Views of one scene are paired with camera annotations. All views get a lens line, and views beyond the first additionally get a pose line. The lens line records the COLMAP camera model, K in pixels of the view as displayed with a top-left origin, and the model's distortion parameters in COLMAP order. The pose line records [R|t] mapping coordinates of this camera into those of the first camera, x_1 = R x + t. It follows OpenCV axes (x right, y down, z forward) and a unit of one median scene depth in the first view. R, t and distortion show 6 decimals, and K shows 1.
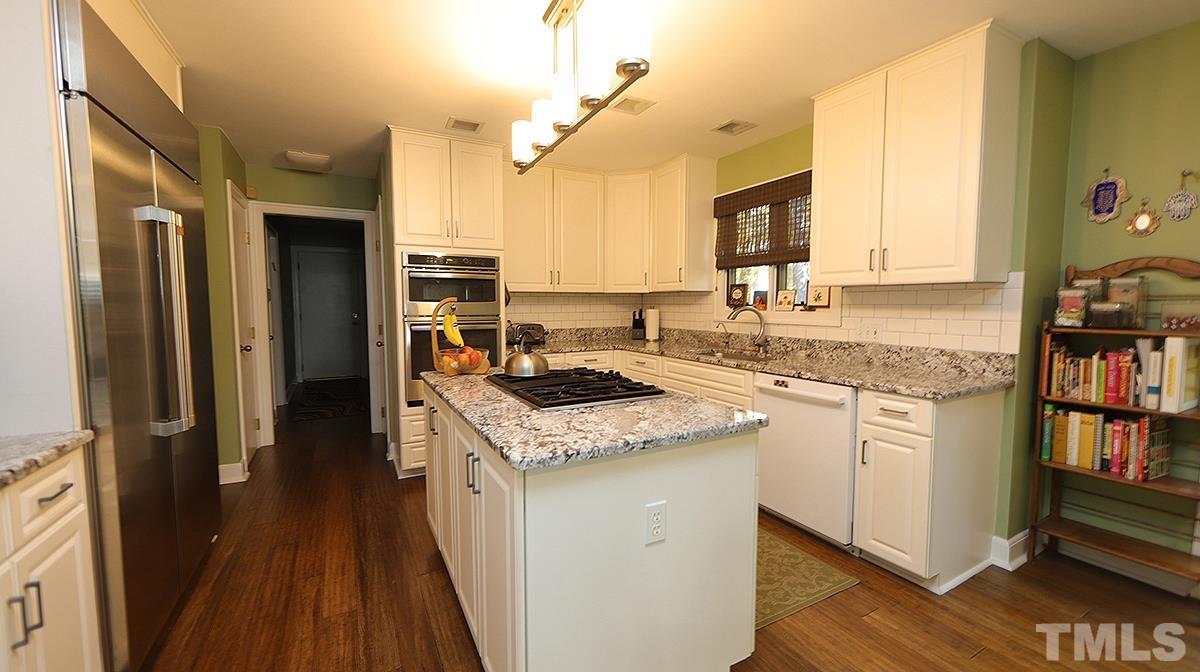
lens RADIAL K [[466.4, 0, 606.2], [0, 466.4, 337.6], [0, 0, 1]] dist [-0.000343, -0.000027]
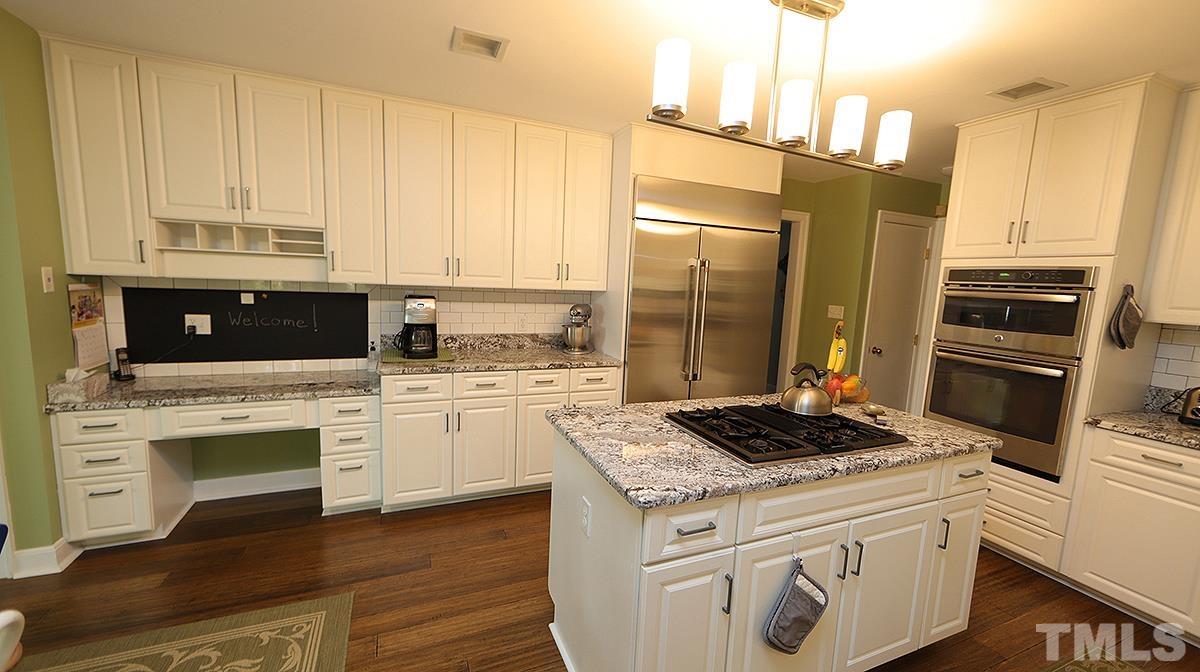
lens RADIAL K [[466.4, 0, 603.4], [0, 466.4, 339.4], [0, 0, 1]] dist [-0.000343, -0.000027]
pose [[-0.099231, 0.117378, -0.988117, 0.510380], [-0.117668, 0.984667, 0.128785, -0.086894], [0.988083, 0.129050, -0.083898, 0.452048]]
